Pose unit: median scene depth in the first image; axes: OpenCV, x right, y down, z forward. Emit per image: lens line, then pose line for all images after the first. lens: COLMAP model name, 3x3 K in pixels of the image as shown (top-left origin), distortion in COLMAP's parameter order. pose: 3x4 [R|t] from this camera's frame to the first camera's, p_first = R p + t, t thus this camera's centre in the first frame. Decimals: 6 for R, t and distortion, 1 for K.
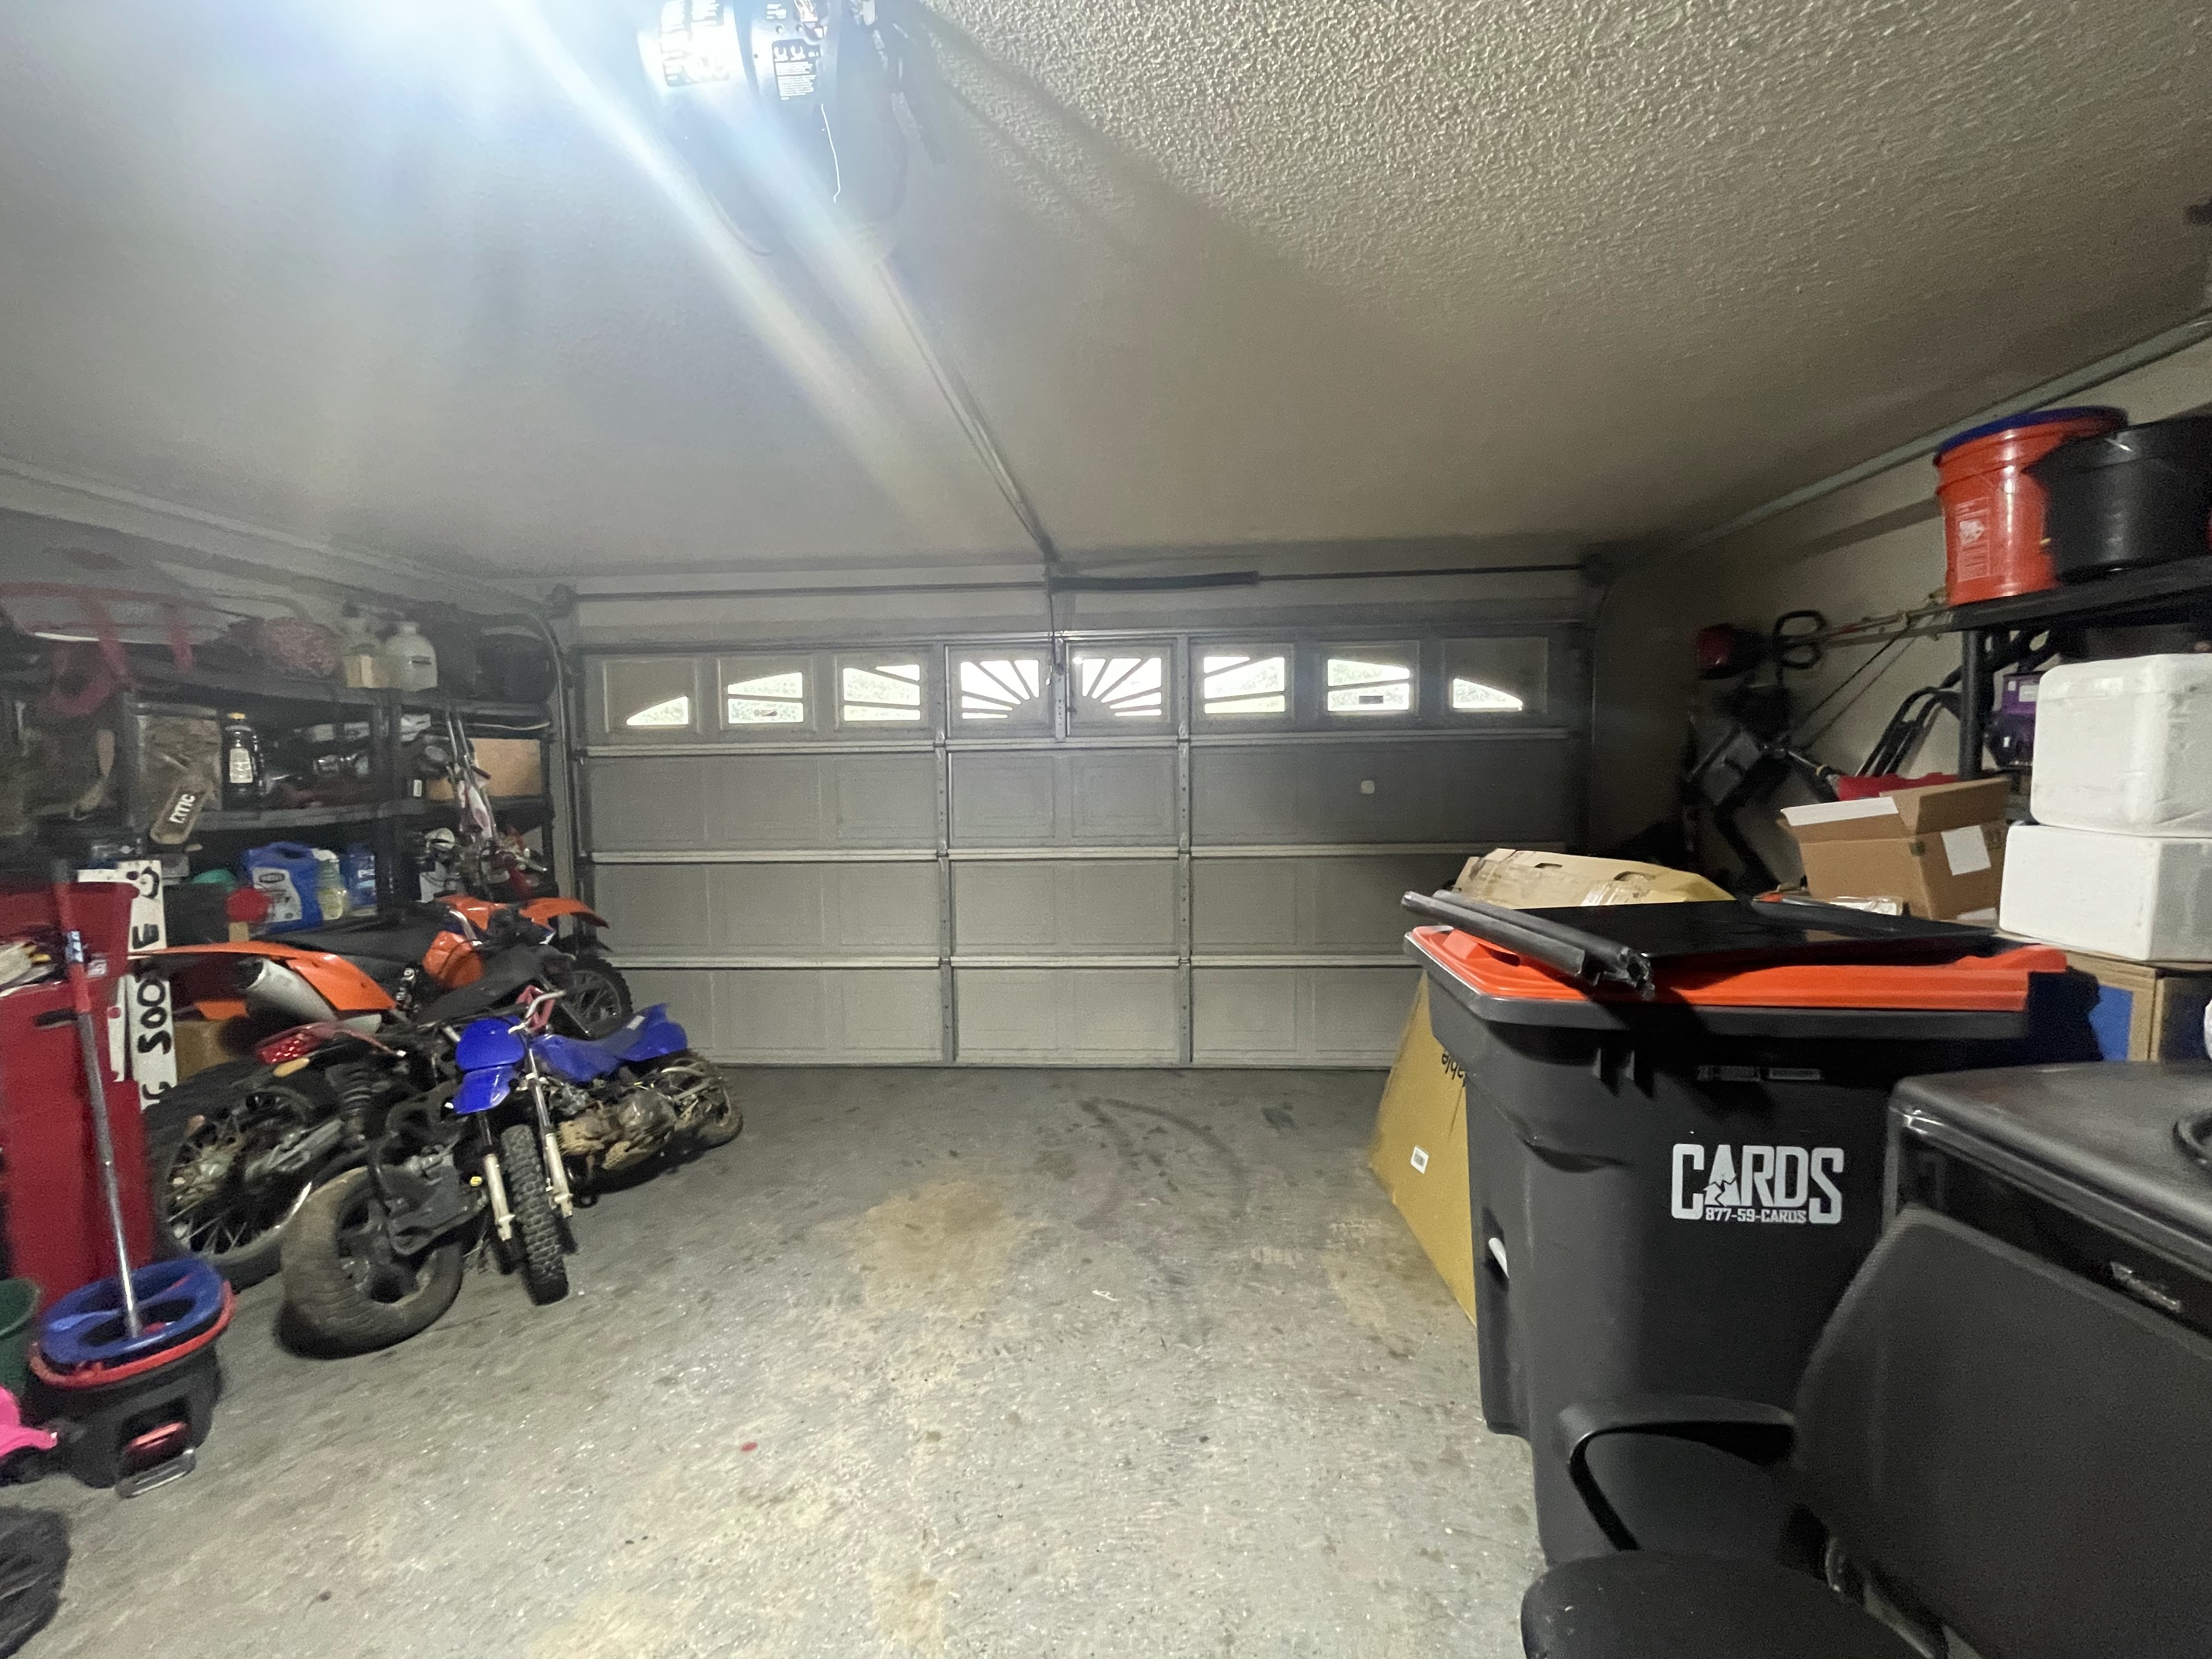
lens RADIAL K [[895.8, 0, 1104.2], [0, 895.8, 826.7], [0, 0, 1]] dist [-0.001592, -0.000605]
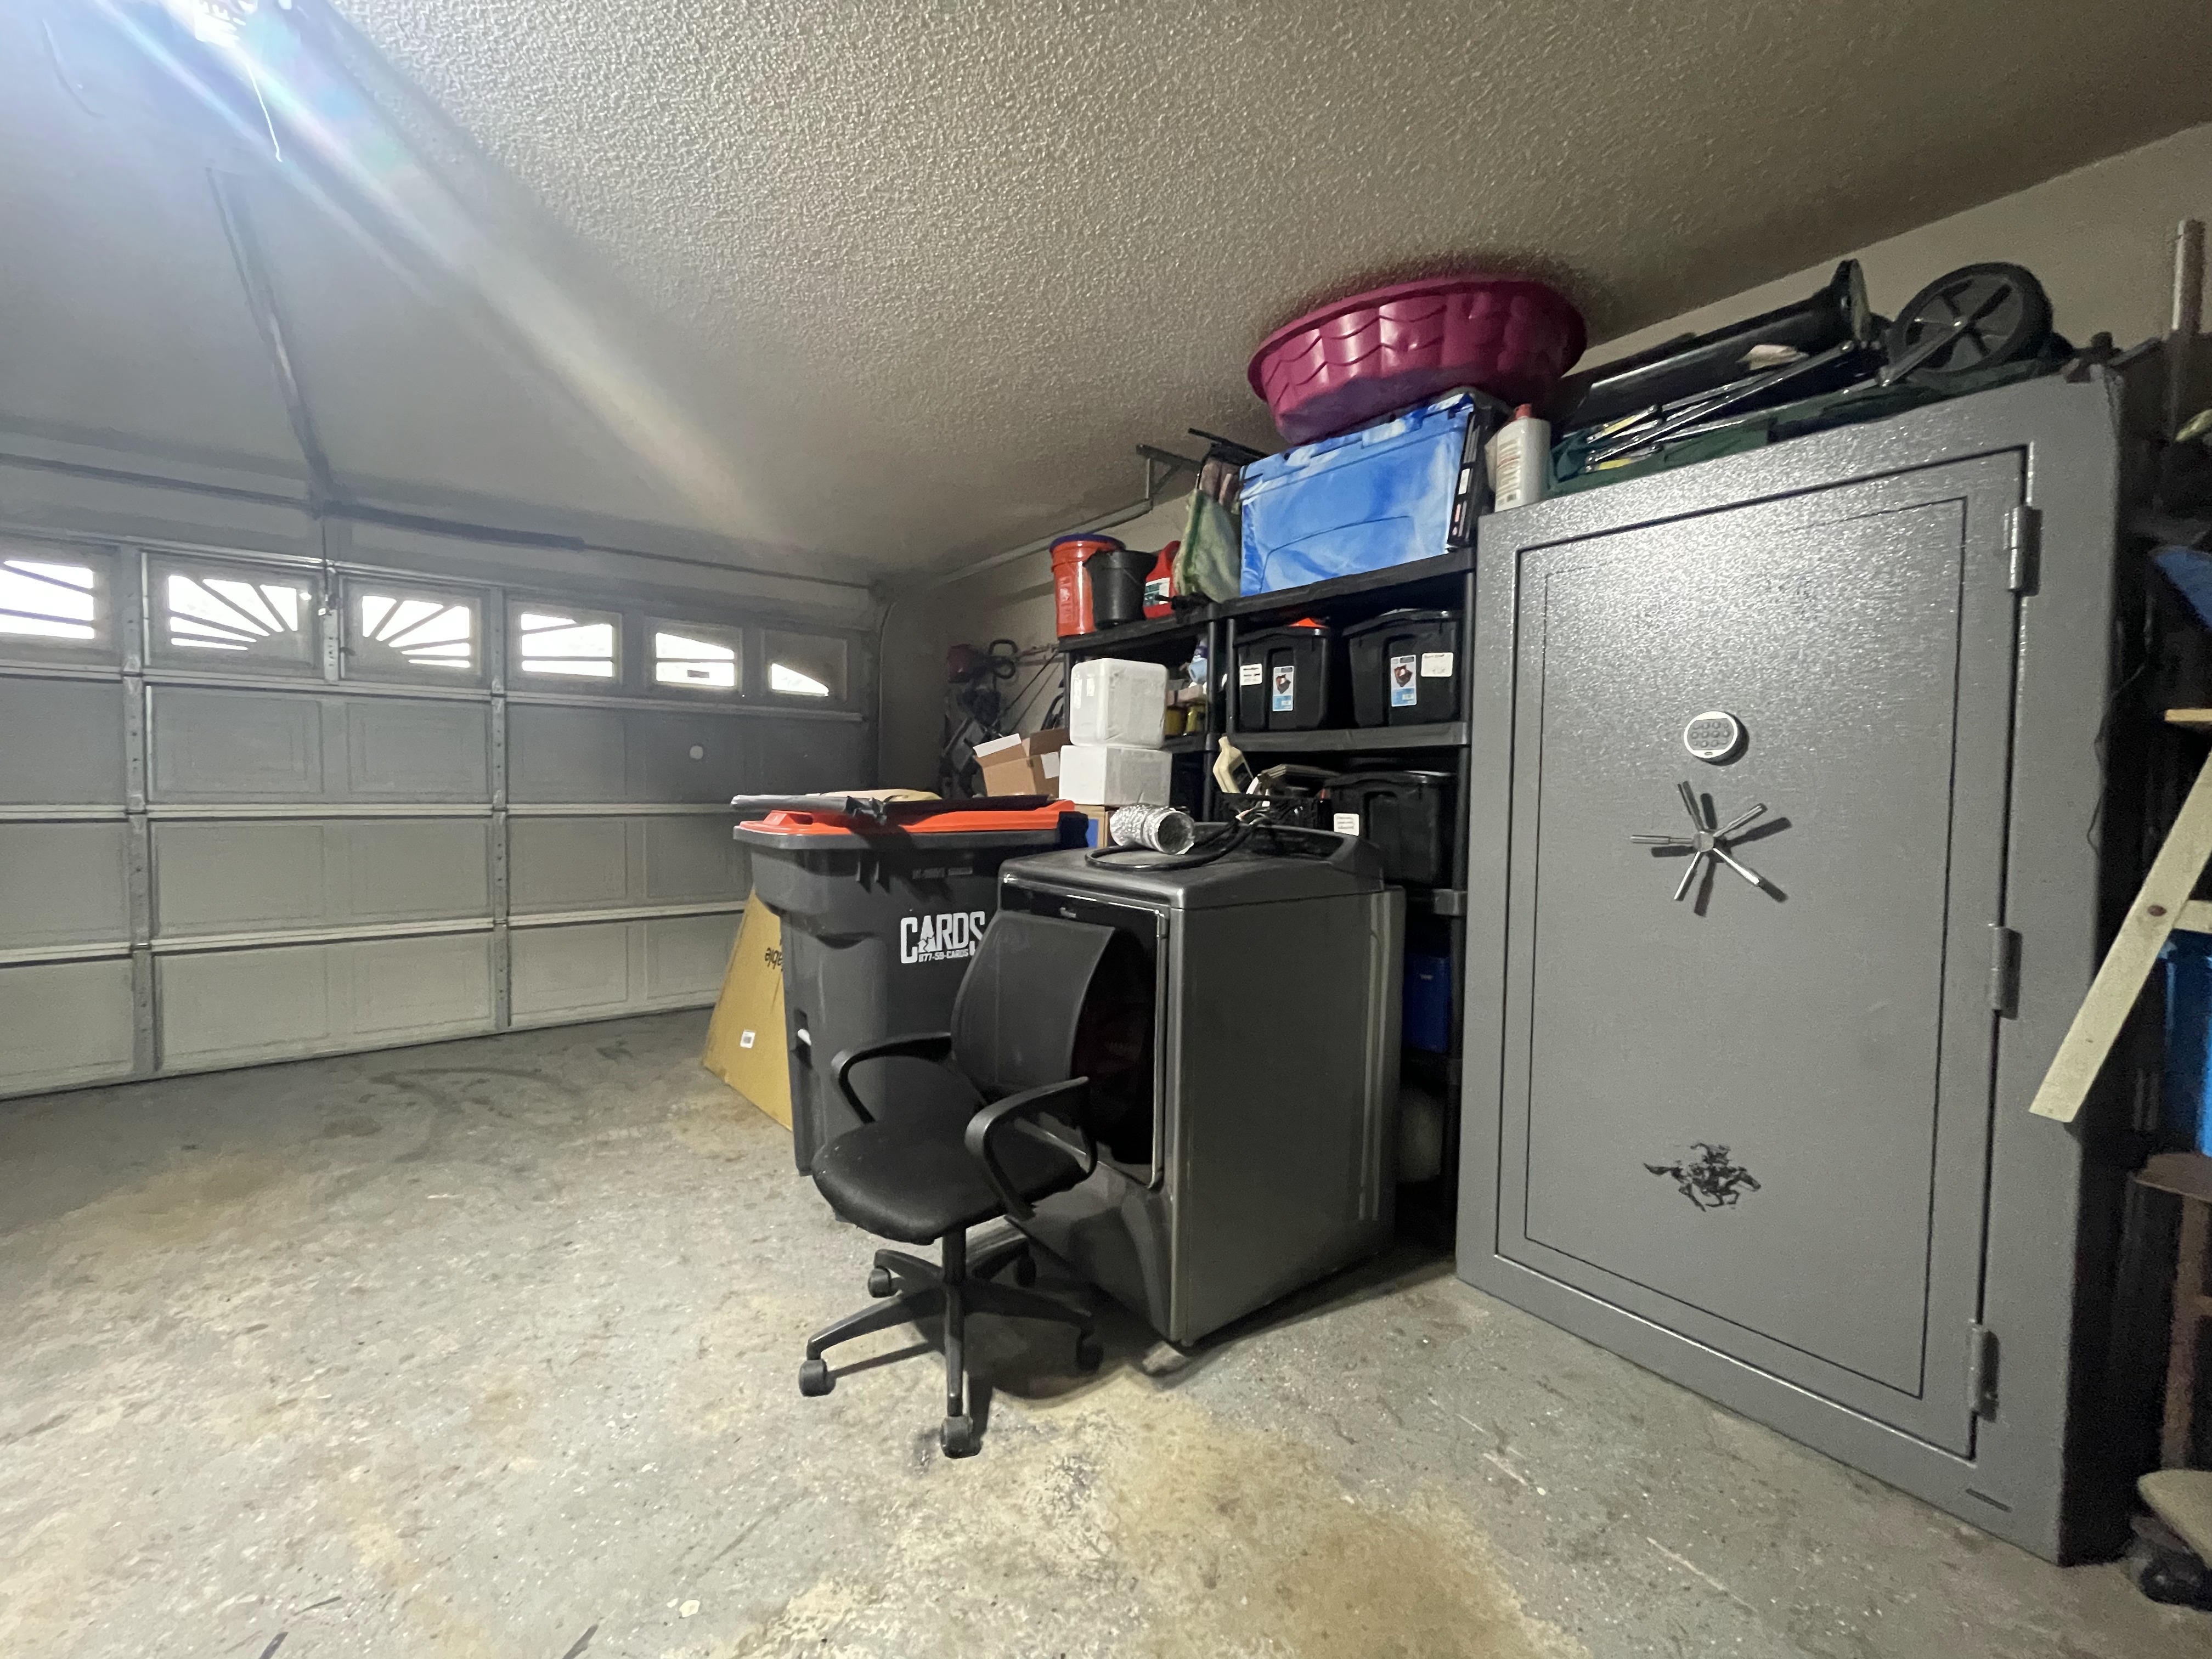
lens RADIAL K [[895.8, 0, 1104.2], [0, 895.8, 826.7], [0, 0, 1]] dist [-0.001592, -0.000605]
pose [[0.750327, -0.004972, 0.661048, -0.093471], [0.015268, 0.999835, -0.009810, 0.101497], [-0.660891, 0.017453, 0.750279, -0.256289]]
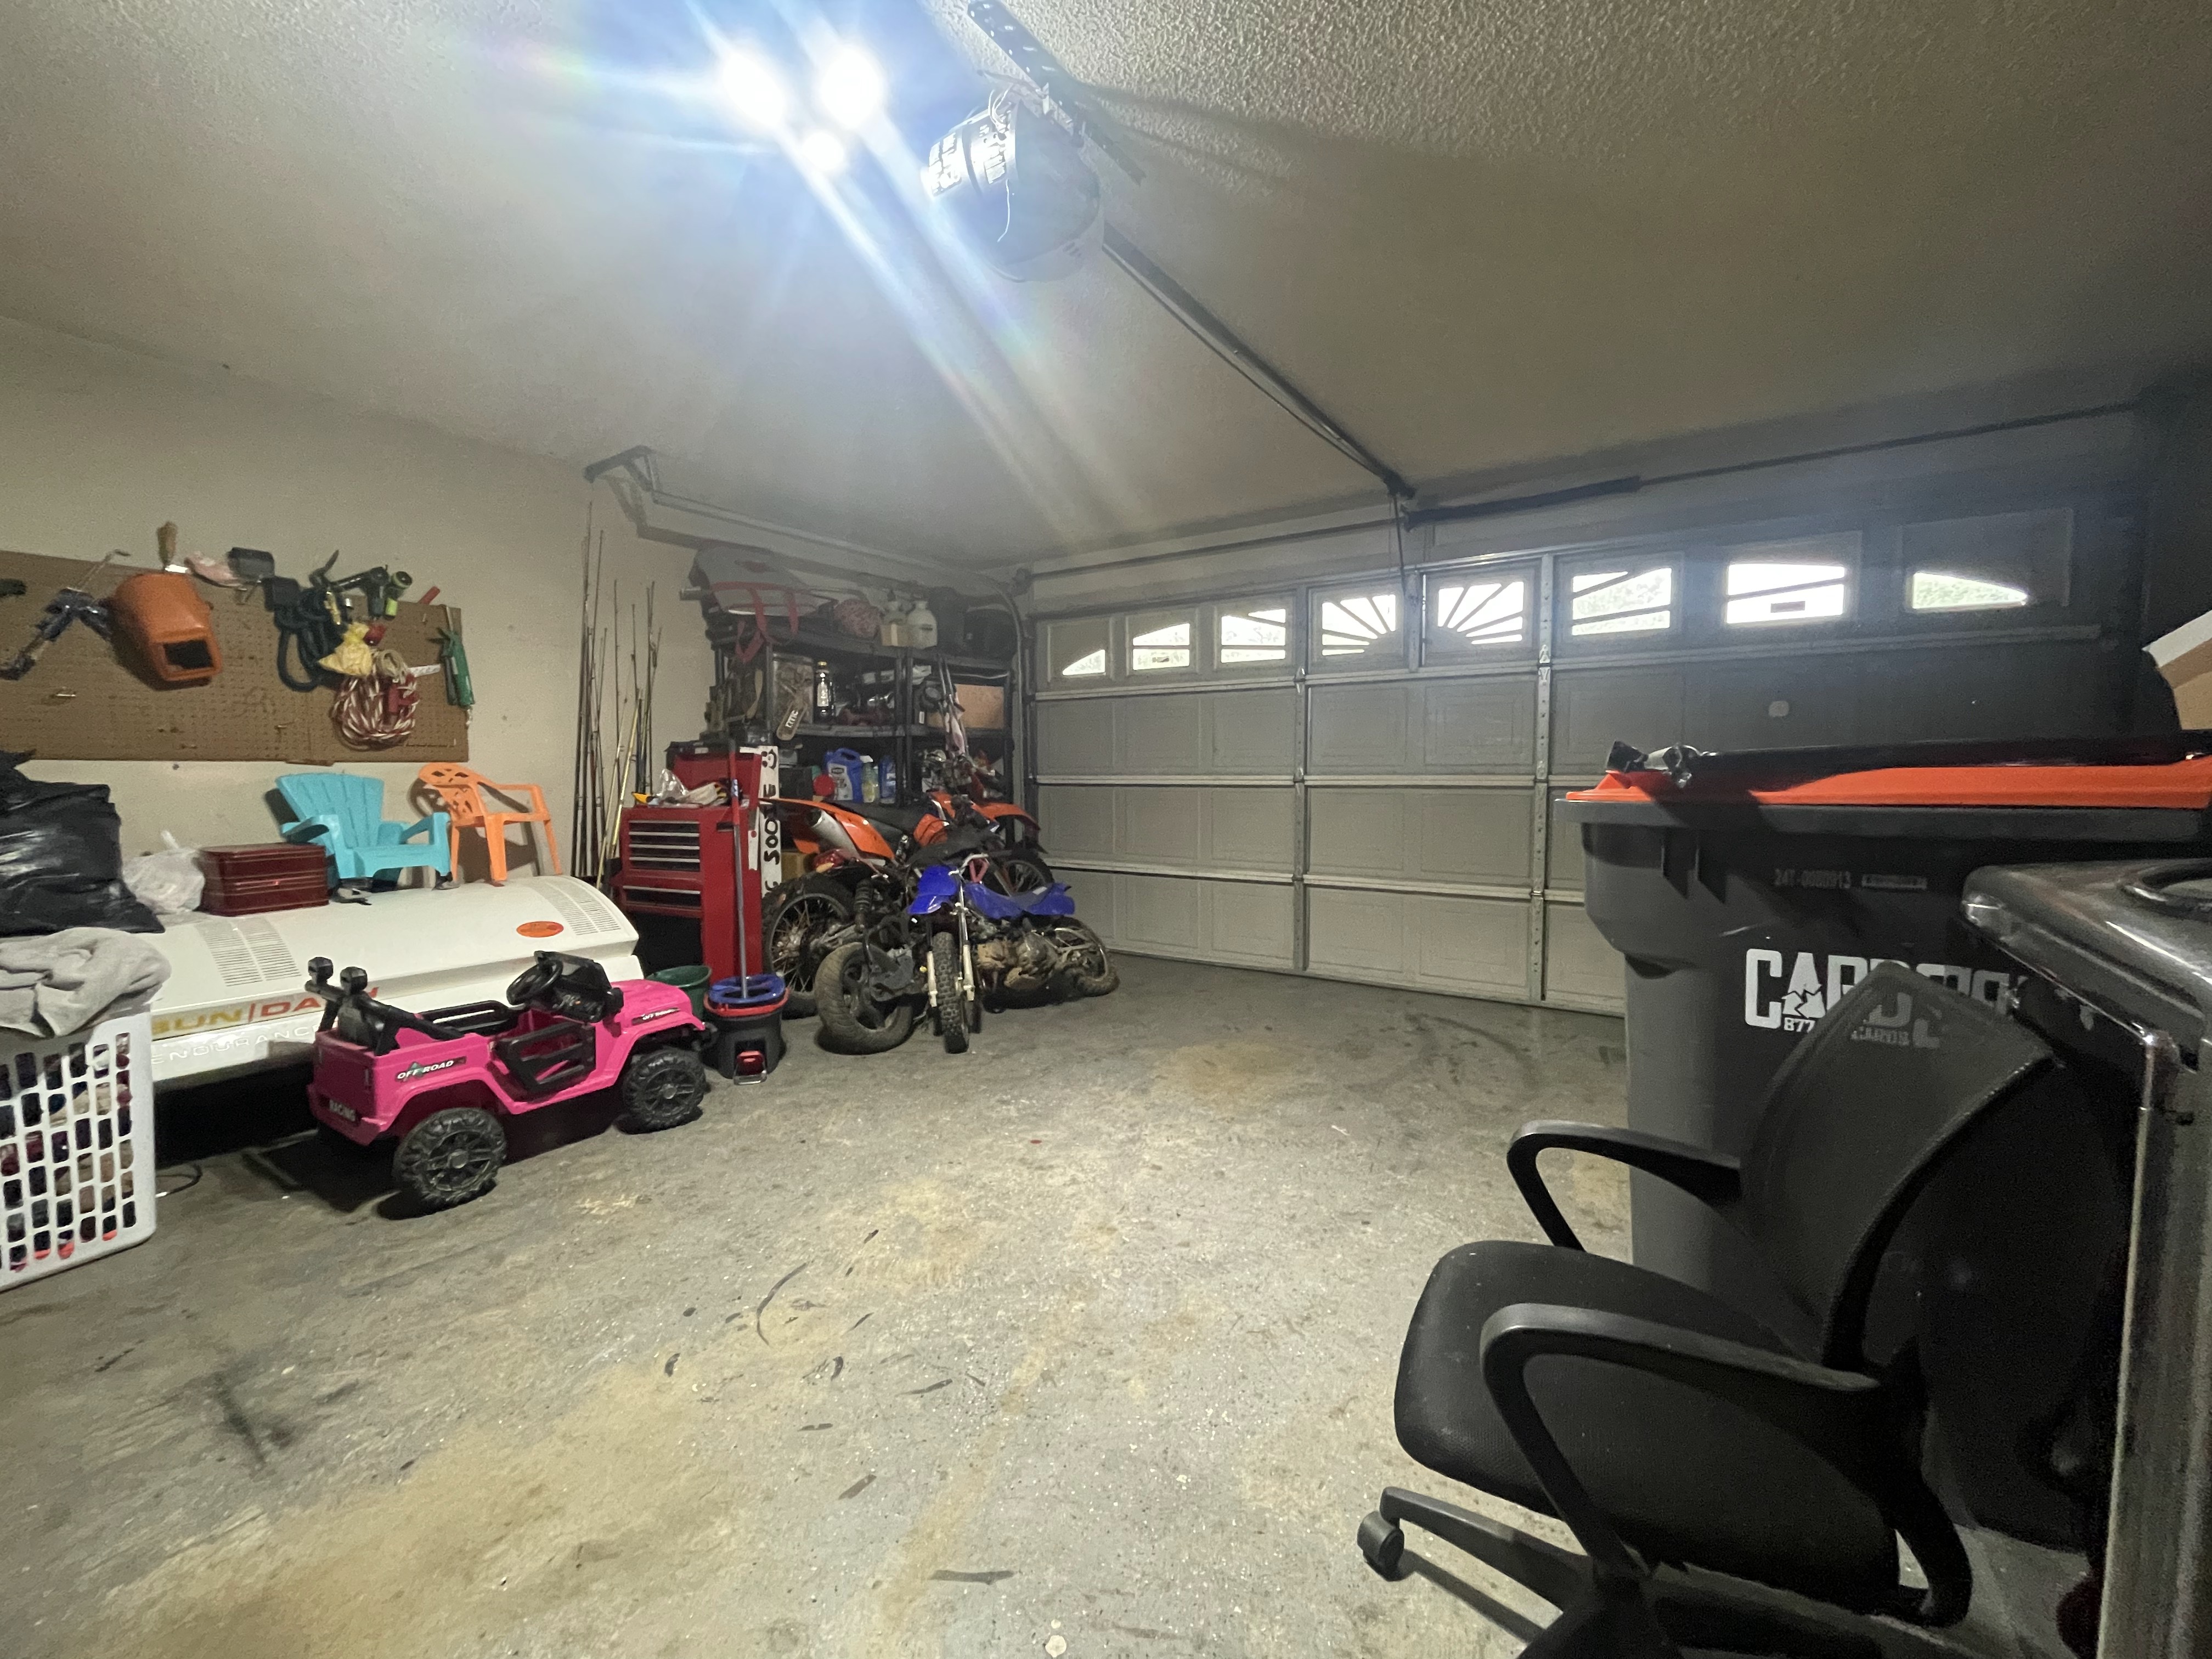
lens RADIAL K [[895.8, 0, 1104.2], [0, 895.8, 826.7], [0, 0, 1]] dist [-0.001592, -0.000605]
pose [[0.865566, 0.042459, -0.498991, 0.252144], [-0.035646, 0.999096, 0.023181, 0.109925], [0.499524, -0.002278, 0.866297, -0.108491]]
